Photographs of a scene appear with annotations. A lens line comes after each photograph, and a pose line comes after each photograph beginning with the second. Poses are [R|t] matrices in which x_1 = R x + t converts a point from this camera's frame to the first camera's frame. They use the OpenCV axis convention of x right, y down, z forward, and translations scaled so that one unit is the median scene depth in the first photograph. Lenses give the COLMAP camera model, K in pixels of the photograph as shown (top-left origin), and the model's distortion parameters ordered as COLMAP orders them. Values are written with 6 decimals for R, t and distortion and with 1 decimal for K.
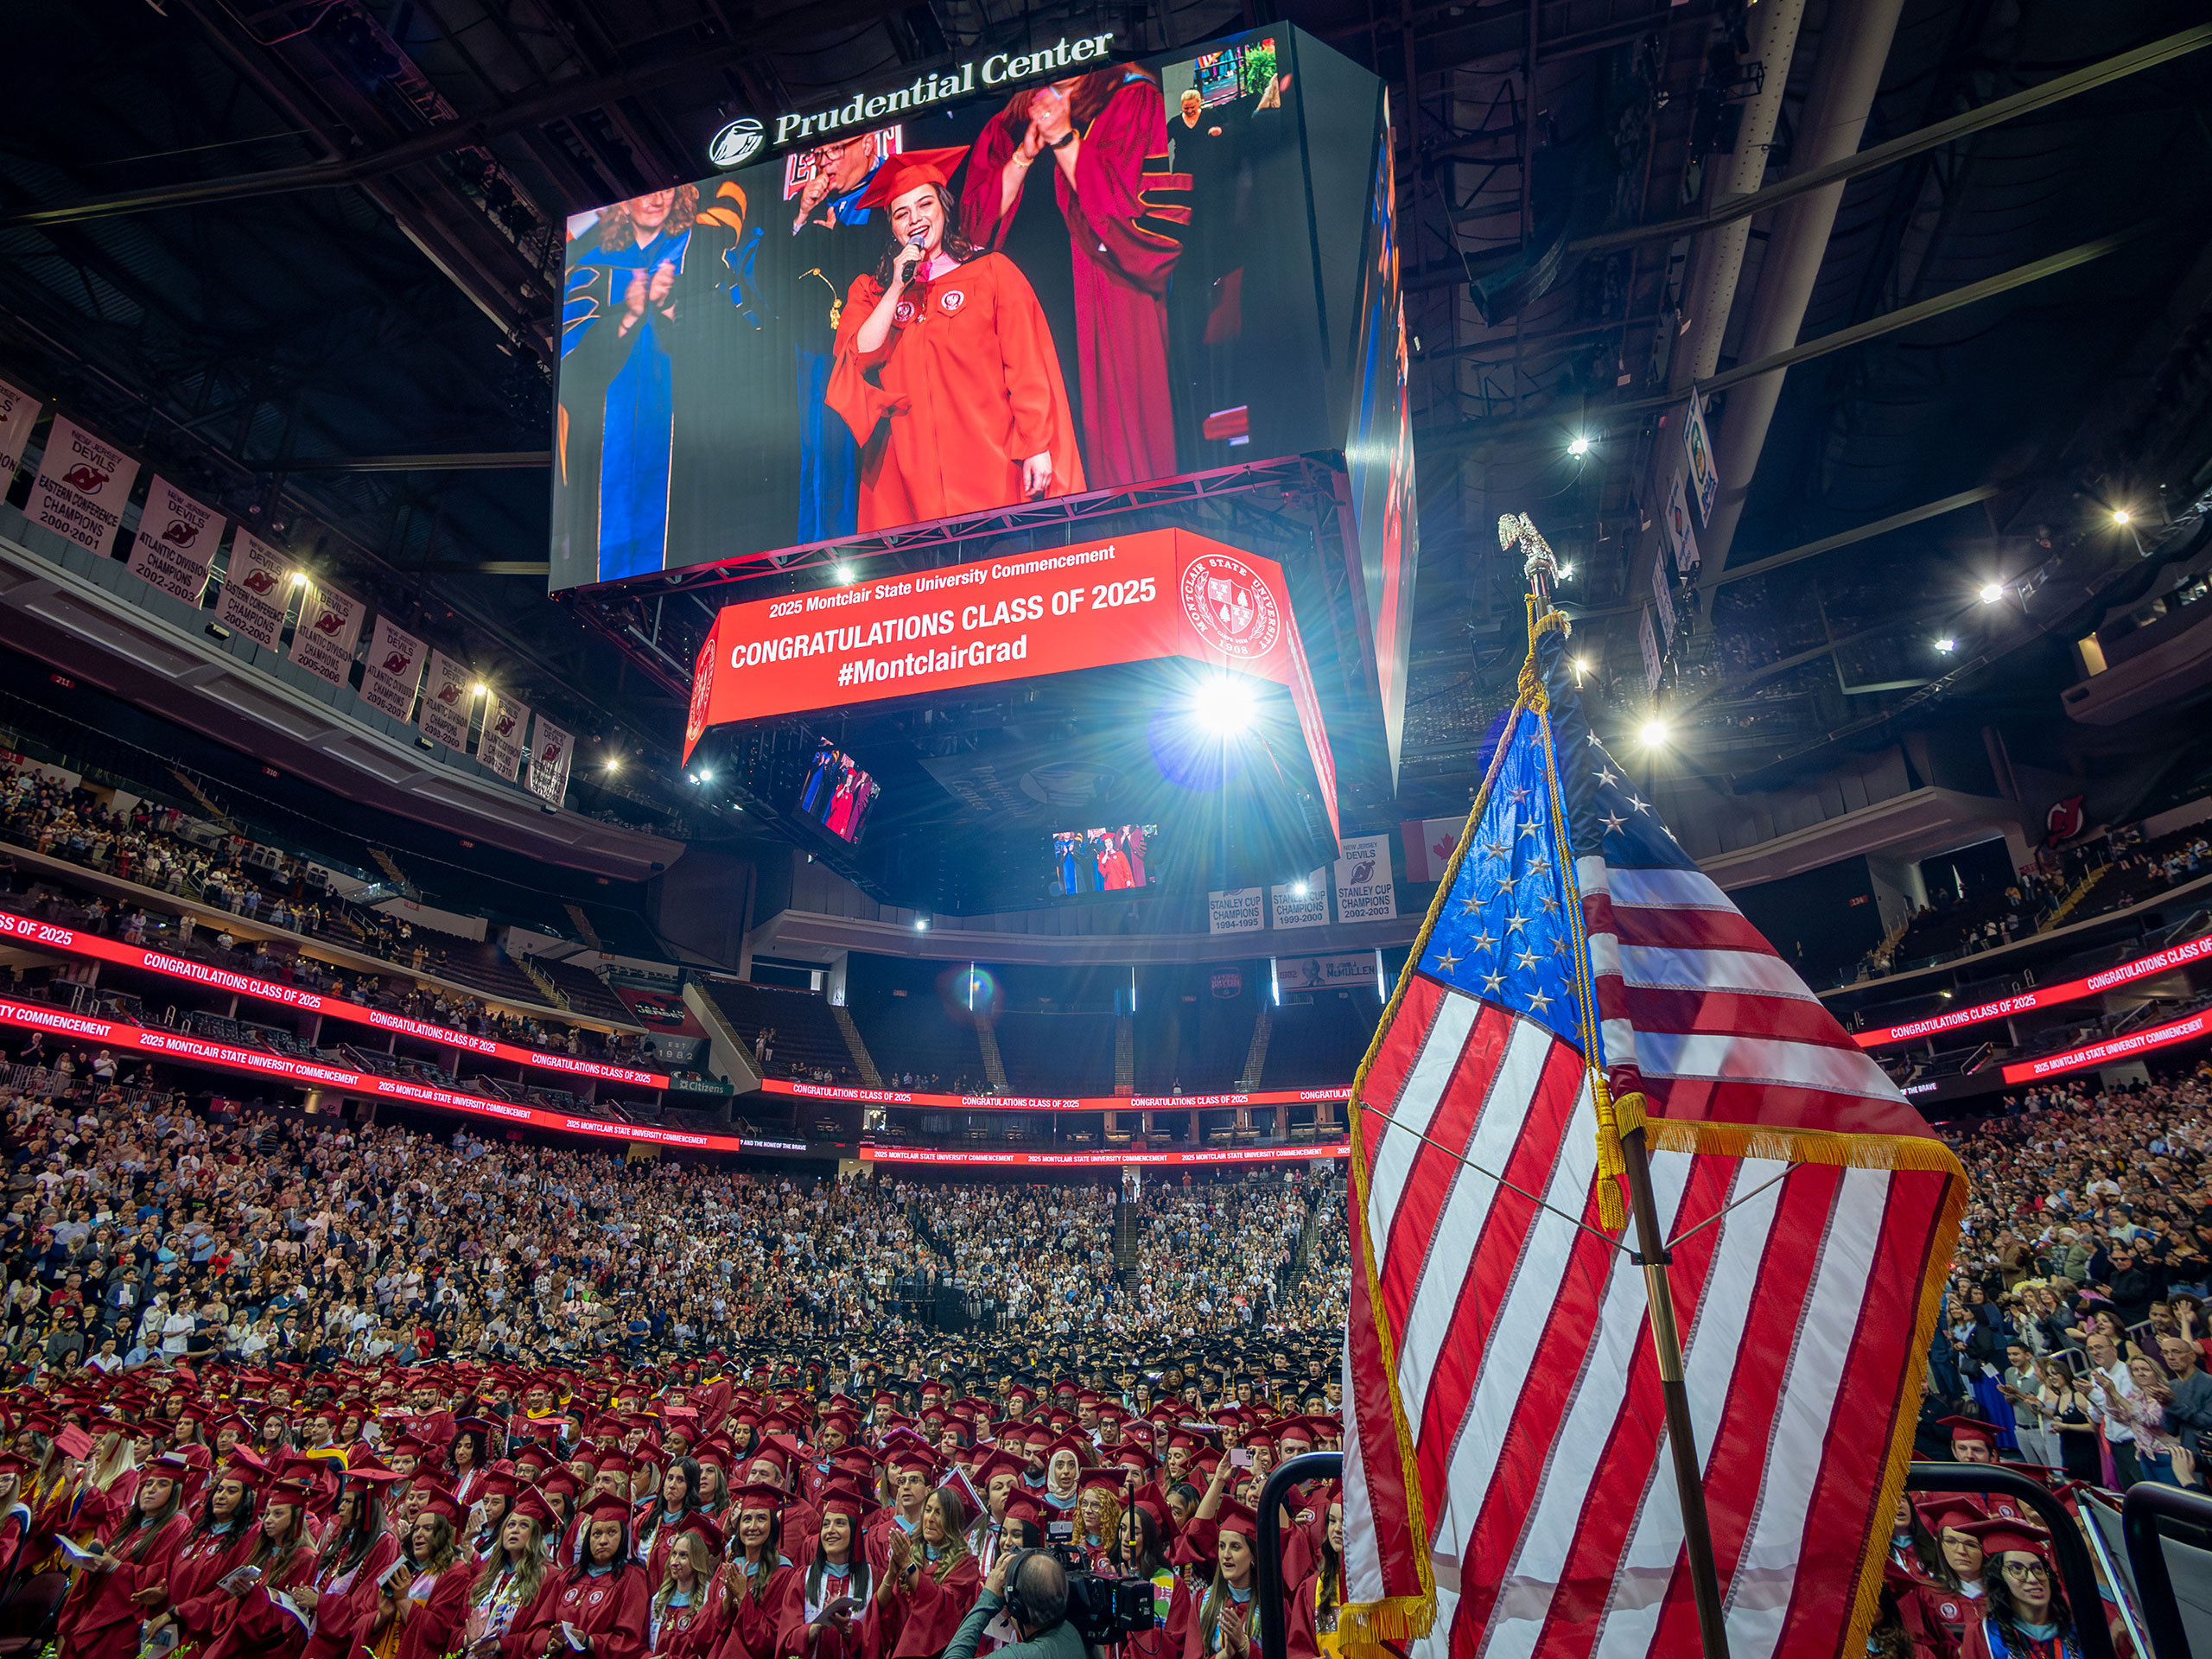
lens RADIAL K [[1195.9, 0, 1106.0], [0, 1195.9, 829.5], [0, 0, 1]] dist [-0.015152, 0.001423]
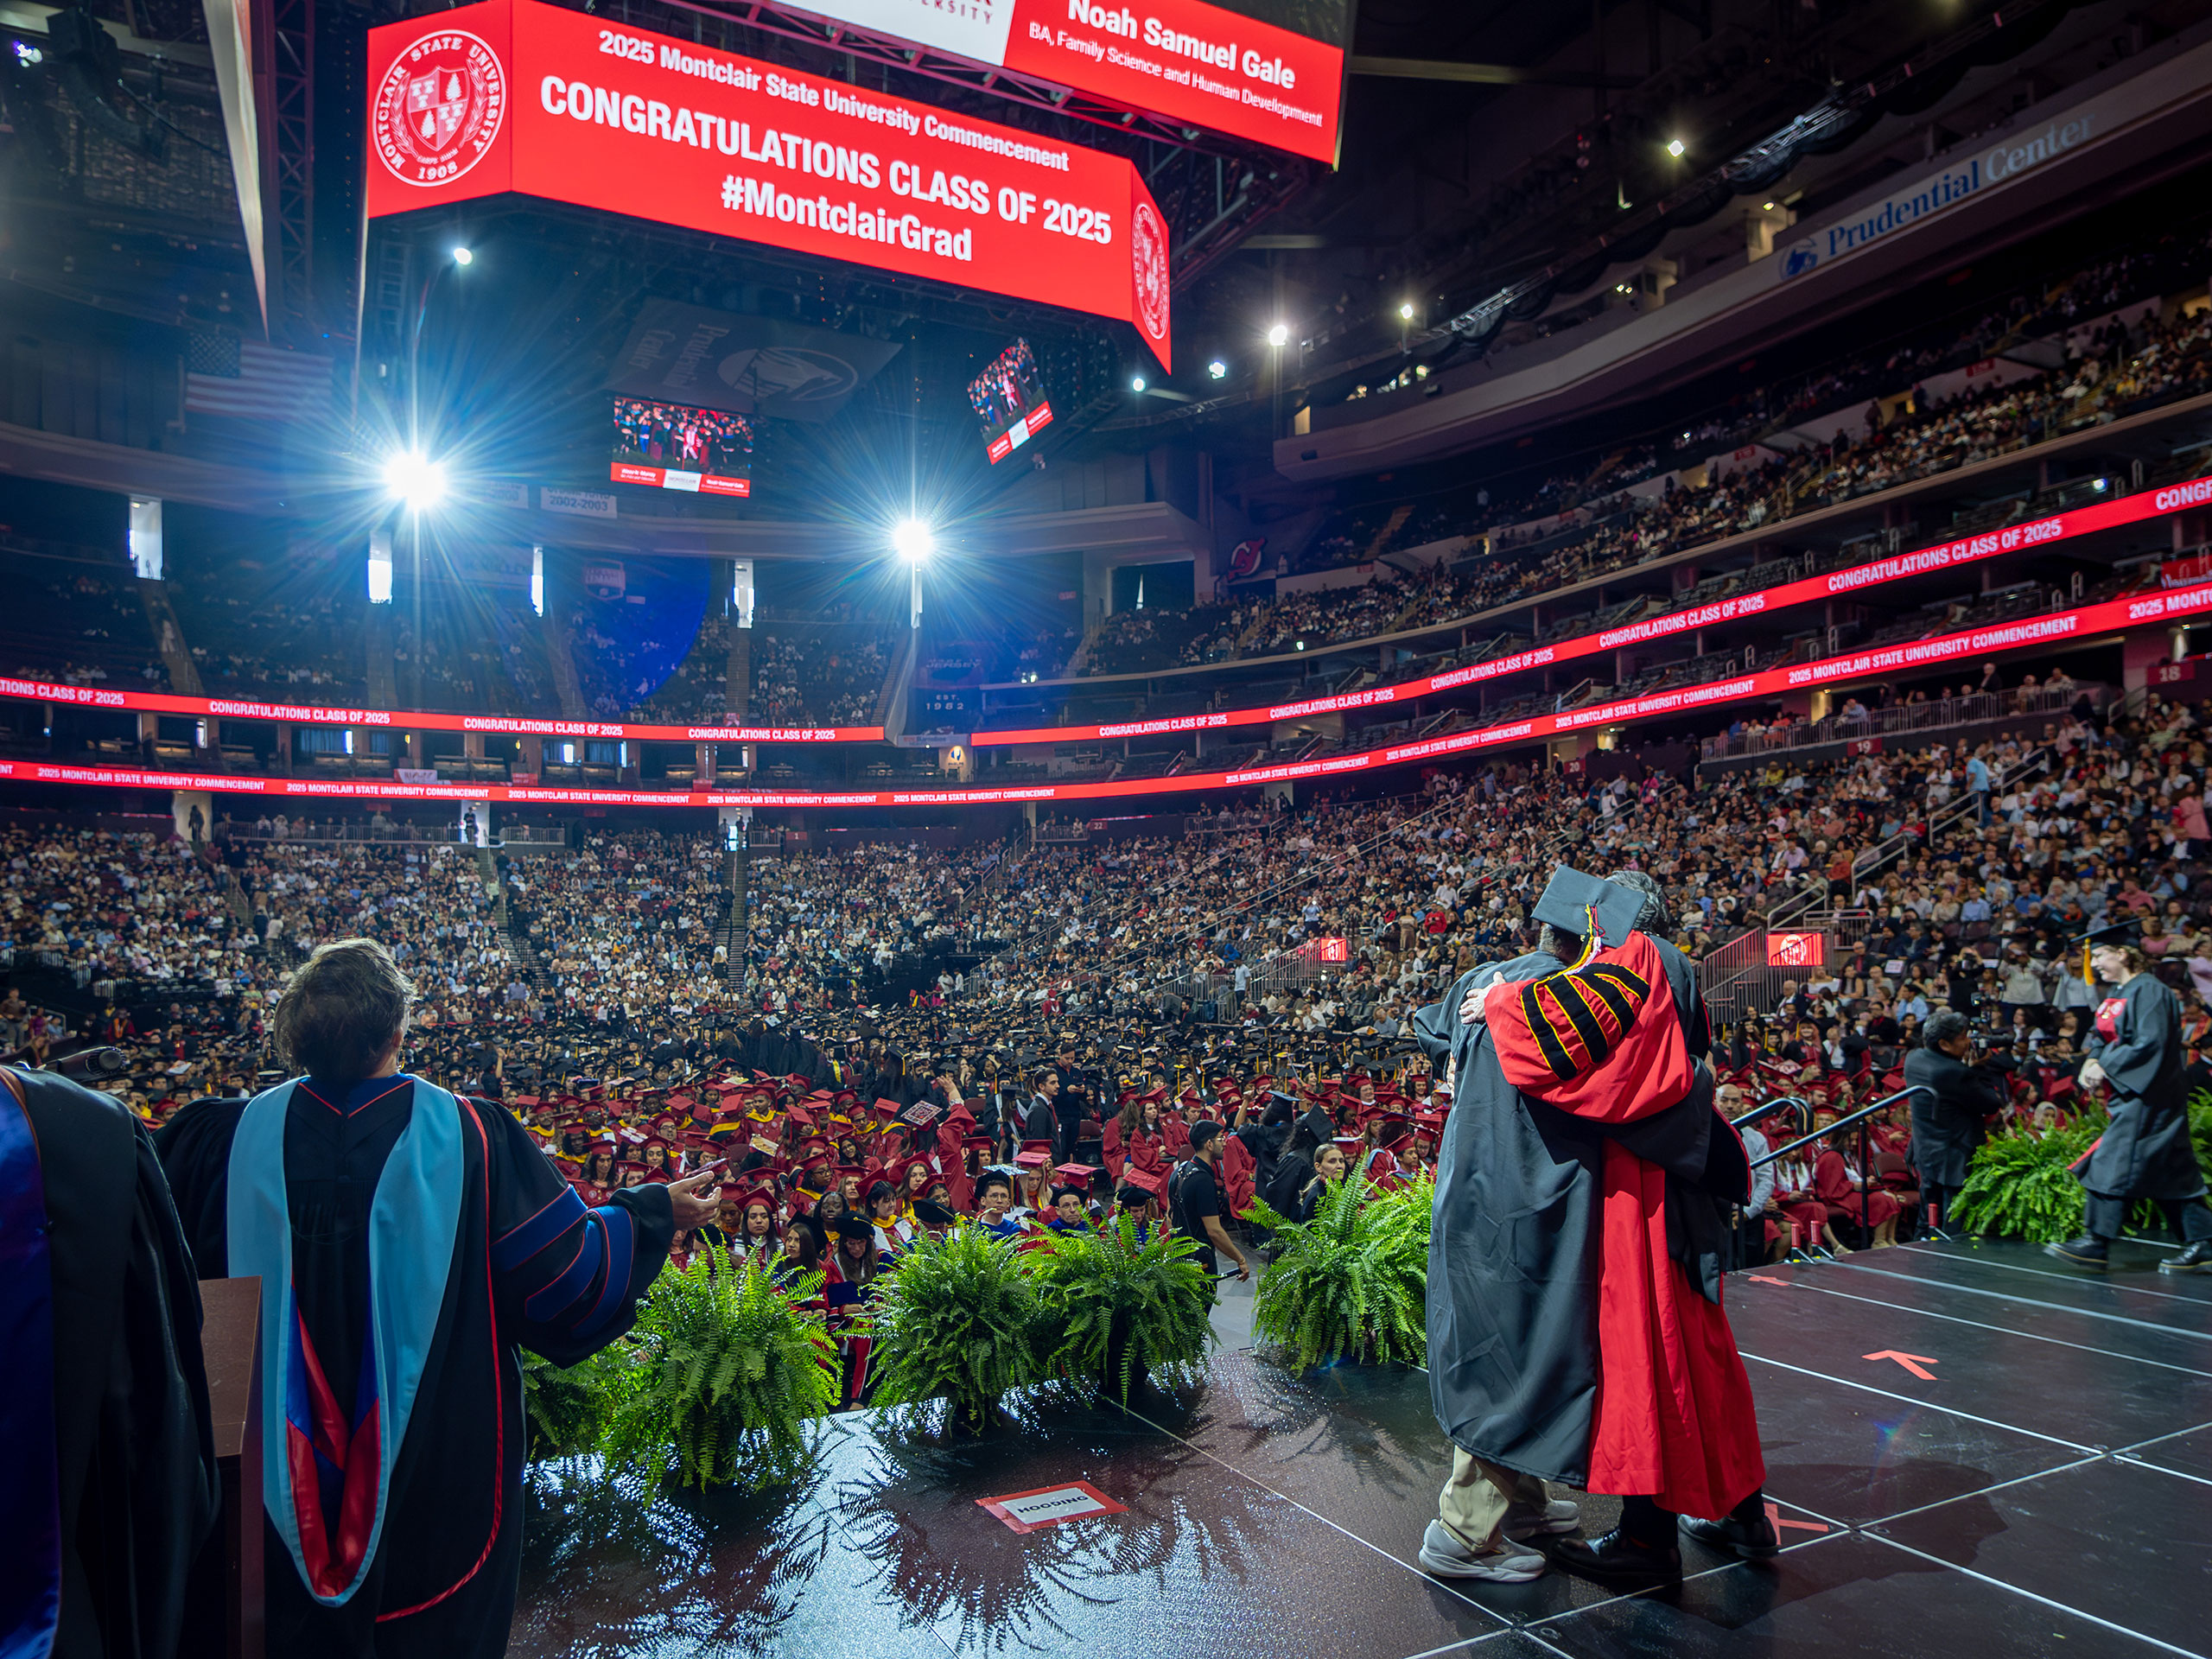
lens RADIAL K [[1497.9, 0, 1104.9], [0, 1497.9, 931.7], [0, 0, 1]] dist [-0.015680, 0.001175]
pose [[0.719818, 0.007596, 0.694121, -0.699096], [-0.248573, 0.936452, 0.247527, 0.015165], [-0.648130, -0.350714, 0.675963, 0.053443]]
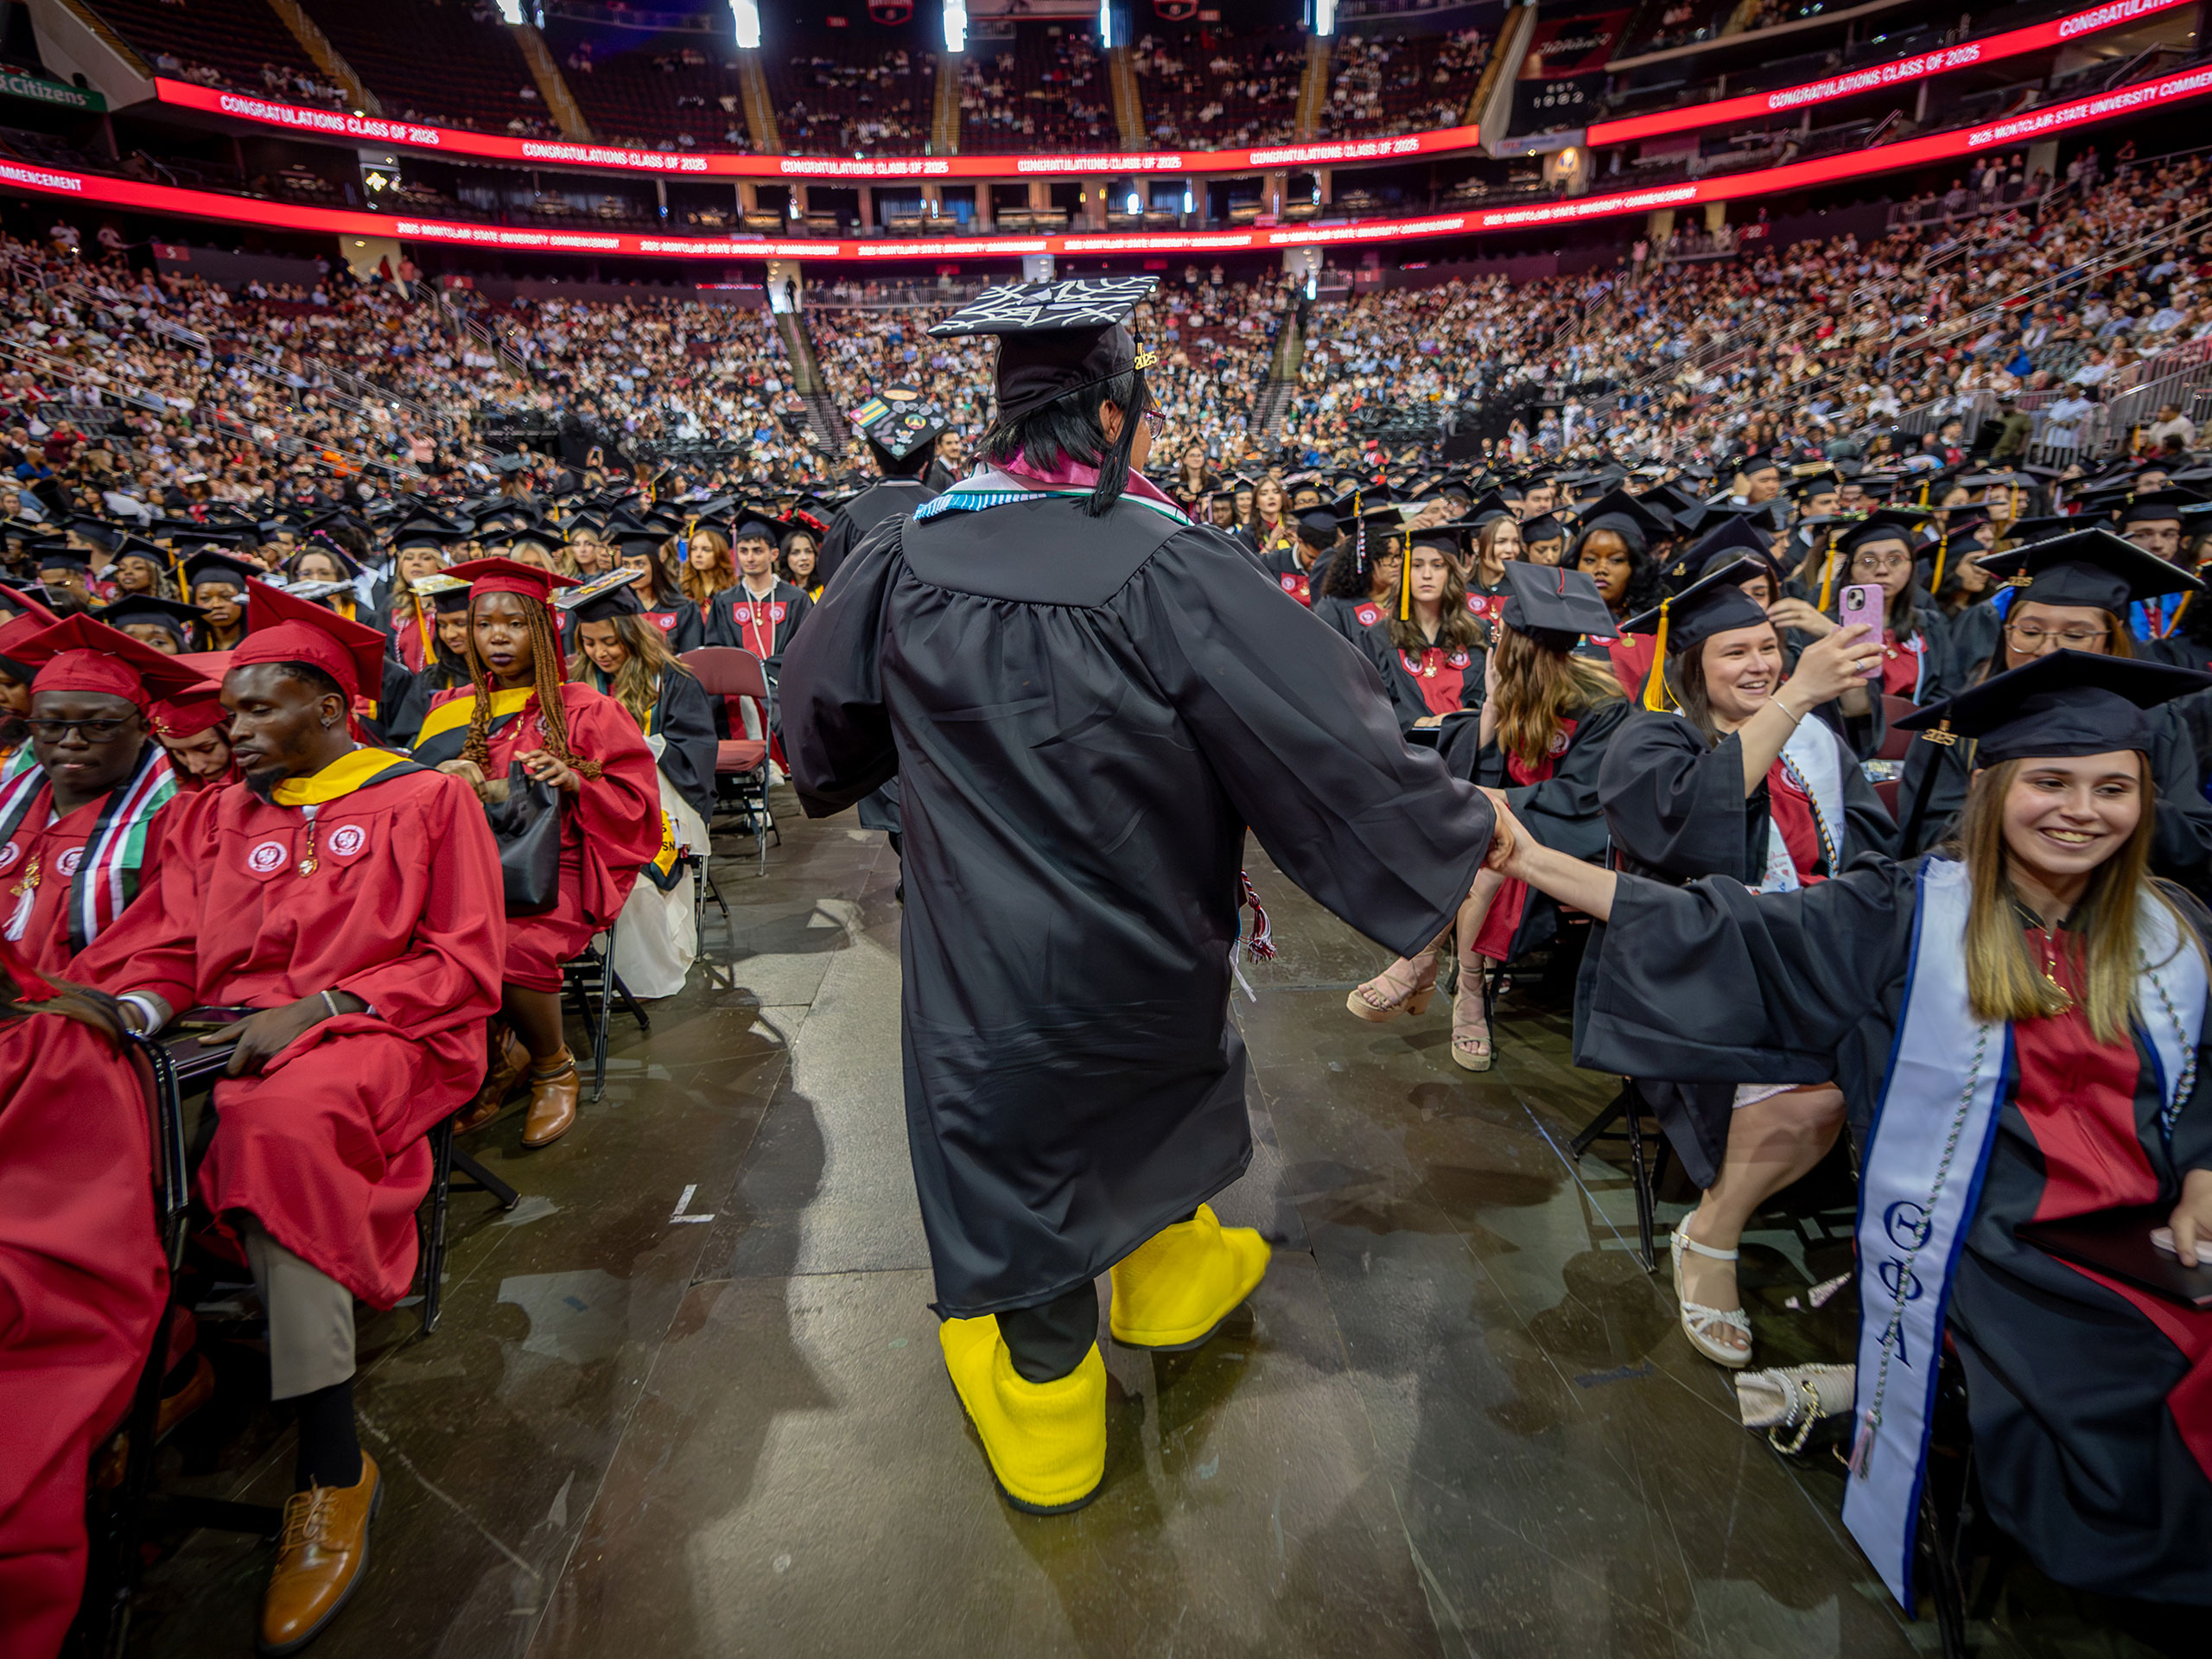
lens RADIAL K [[1195.9, 0, 1106.0], [0, 1195.9, 829.5], [0, 0, 1]] dist [-0.015152, 0.001423]
pose [[0.945640, -0.113325, 0.304832, -0.192768], [-0.102154, 0.786376, 0.609243, 0.299702], [-0.308755, -0.607265, 0.732052, 0.621697]]
